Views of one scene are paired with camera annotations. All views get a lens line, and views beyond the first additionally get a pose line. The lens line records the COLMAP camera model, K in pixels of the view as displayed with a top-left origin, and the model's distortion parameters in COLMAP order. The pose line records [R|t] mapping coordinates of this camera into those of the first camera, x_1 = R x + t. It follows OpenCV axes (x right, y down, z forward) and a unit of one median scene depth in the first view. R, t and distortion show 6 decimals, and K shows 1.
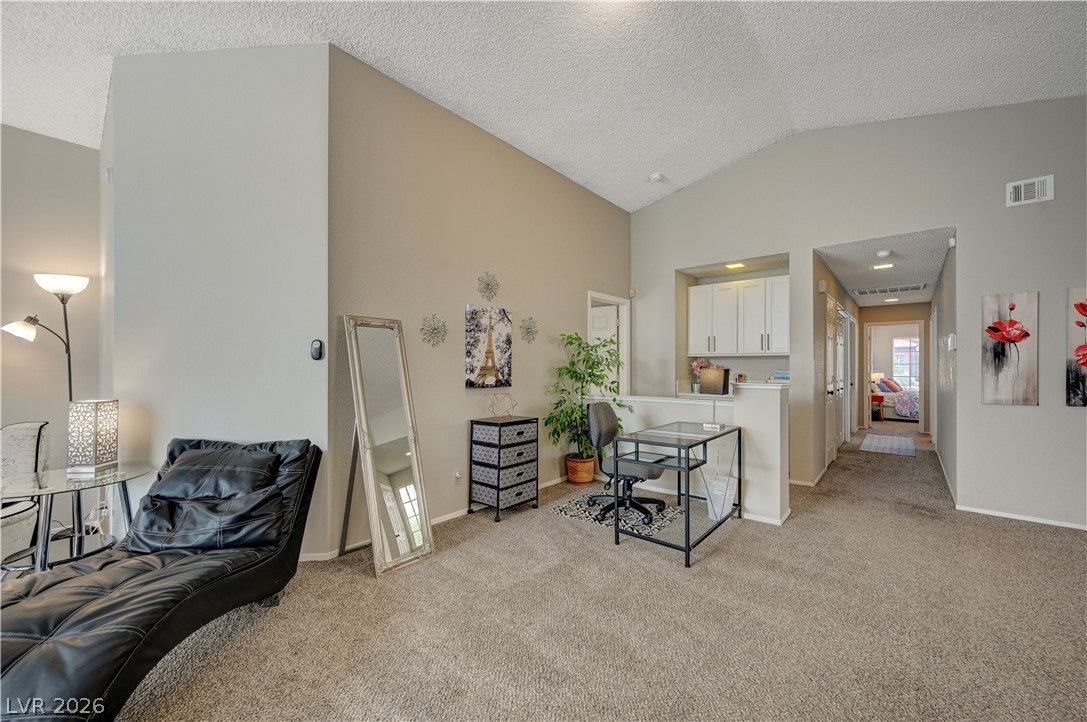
lens RADIAL K [[430.9, 0, 547.0], [0, 430.9, 364.6], [0, 0, 1]] dist [0.002890, 0.000884]
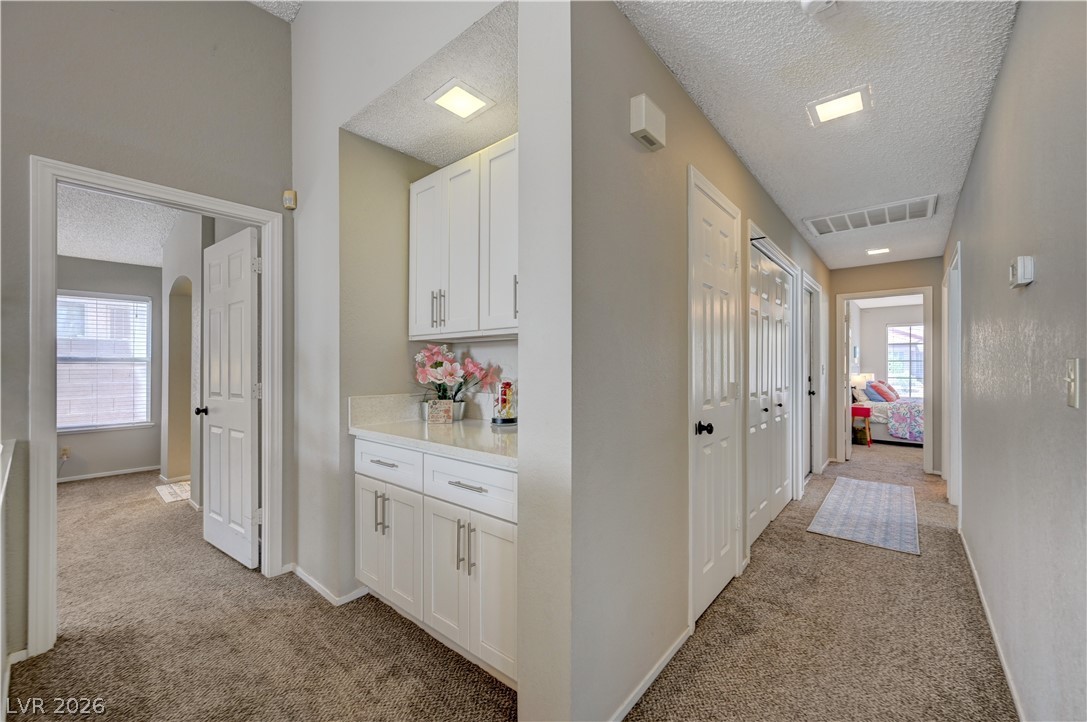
lens RADIAL K [[430.9, 0, 547.0], [0, 430.9, 364.6], [0, 0, 1]] dist [0.002890, 0.000884]
pose [[0.999995, -0.001917, -0.002377, 0.131216], [0.001920, 0.999998, 0.000877, 0.001762], [0.002375, -0.000881, 0.999997, 0.154546]]
